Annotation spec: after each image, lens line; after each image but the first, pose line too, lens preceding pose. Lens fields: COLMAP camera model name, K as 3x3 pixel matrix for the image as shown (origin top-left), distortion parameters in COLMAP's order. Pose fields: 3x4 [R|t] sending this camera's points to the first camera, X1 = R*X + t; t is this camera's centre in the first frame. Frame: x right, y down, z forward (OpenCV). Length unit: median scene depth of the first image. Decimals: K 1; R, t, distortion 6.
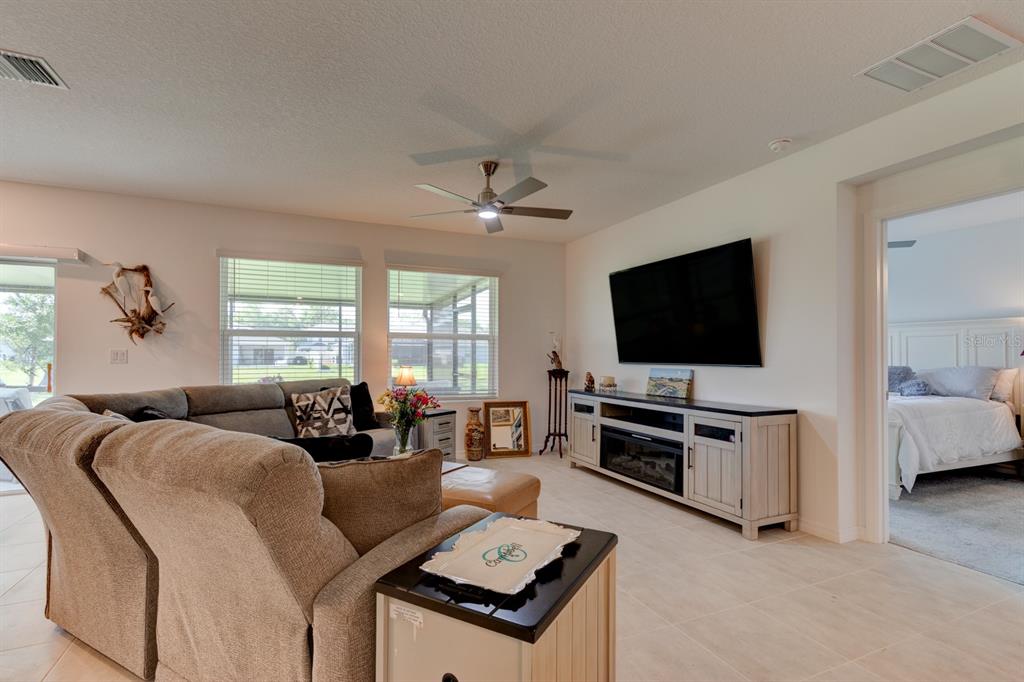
lens RADIAL K [[468.2, 0, 519.5], [0, 468.2, 348.5], [0, 0, 1]] dist [0.017242, 0.000048]
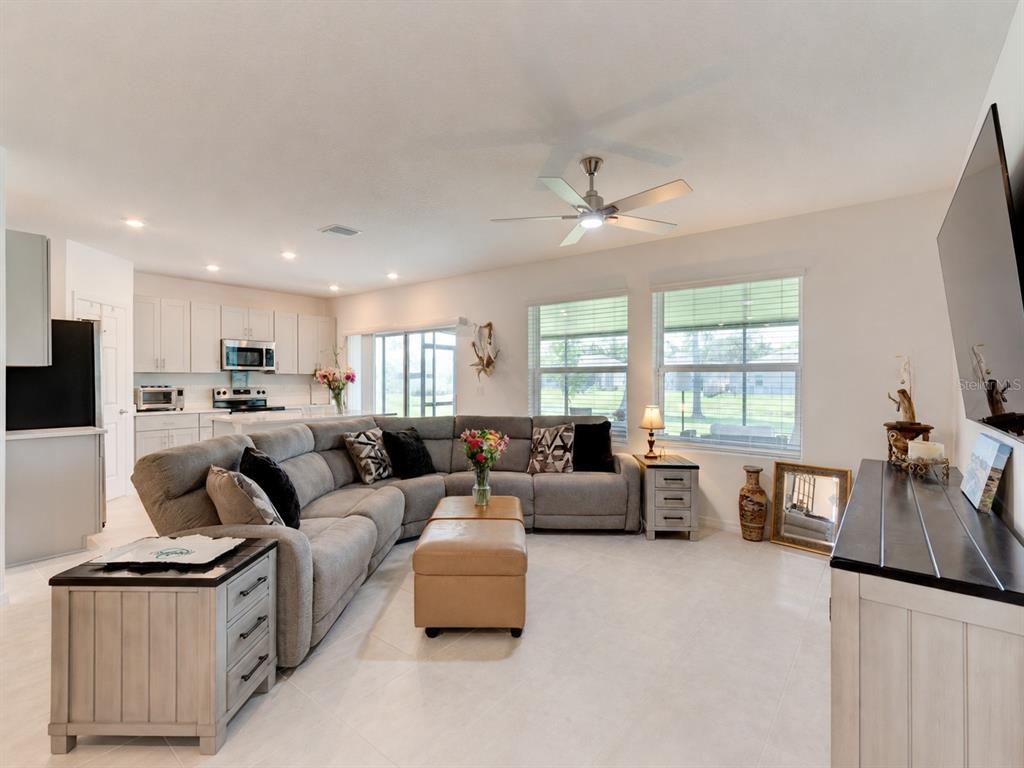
lens RADIAL K [[521.5, 0, 504.1], [0, 521.5, 382.8], [0, 0, 1]] dist [-0.028567, -0.000167]
pose [[0.439057, 0.003320, -0.898453, 0.566098], [0.013025, 0.999865, 0.010059, -0.019792], [0.898365, -0.016118, 0.438955, 0.397978]]
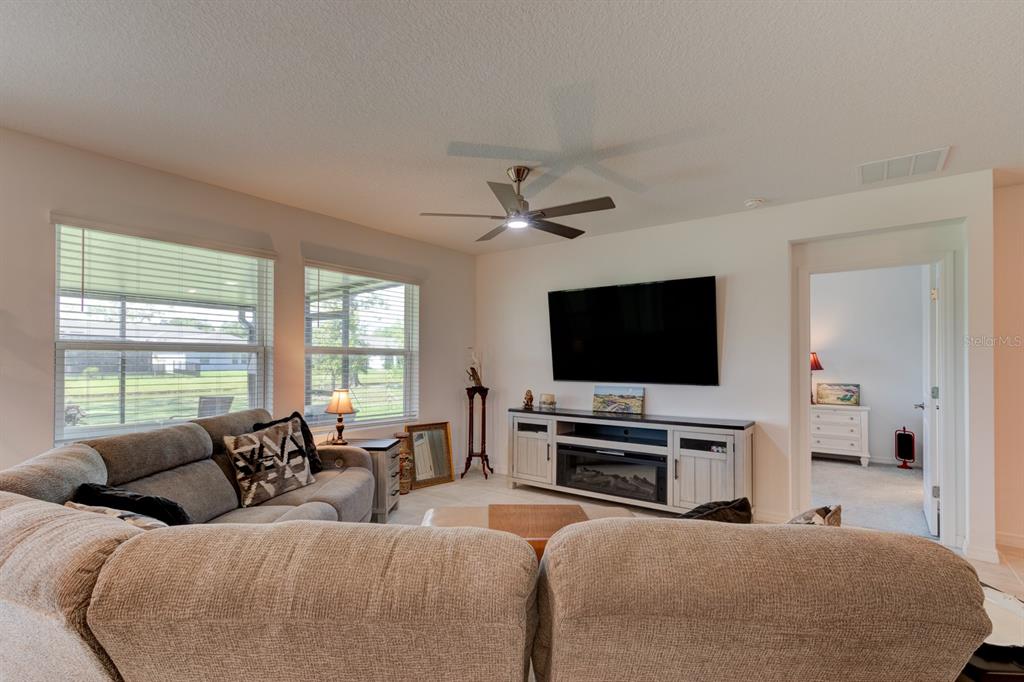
lens RADIAL K [[468.2, 0, 496.1], [0, 468.2, 358.1], [0, 0, 1]] dist [0.017242, 0.000048]
pose [[0.882272, 0.004158, 0.470722, -0.448719], [-0.009073, 0.999925, 0.008171, -0.029242], [-0.470653, -0.011480, 0.882244, 0.185590]]
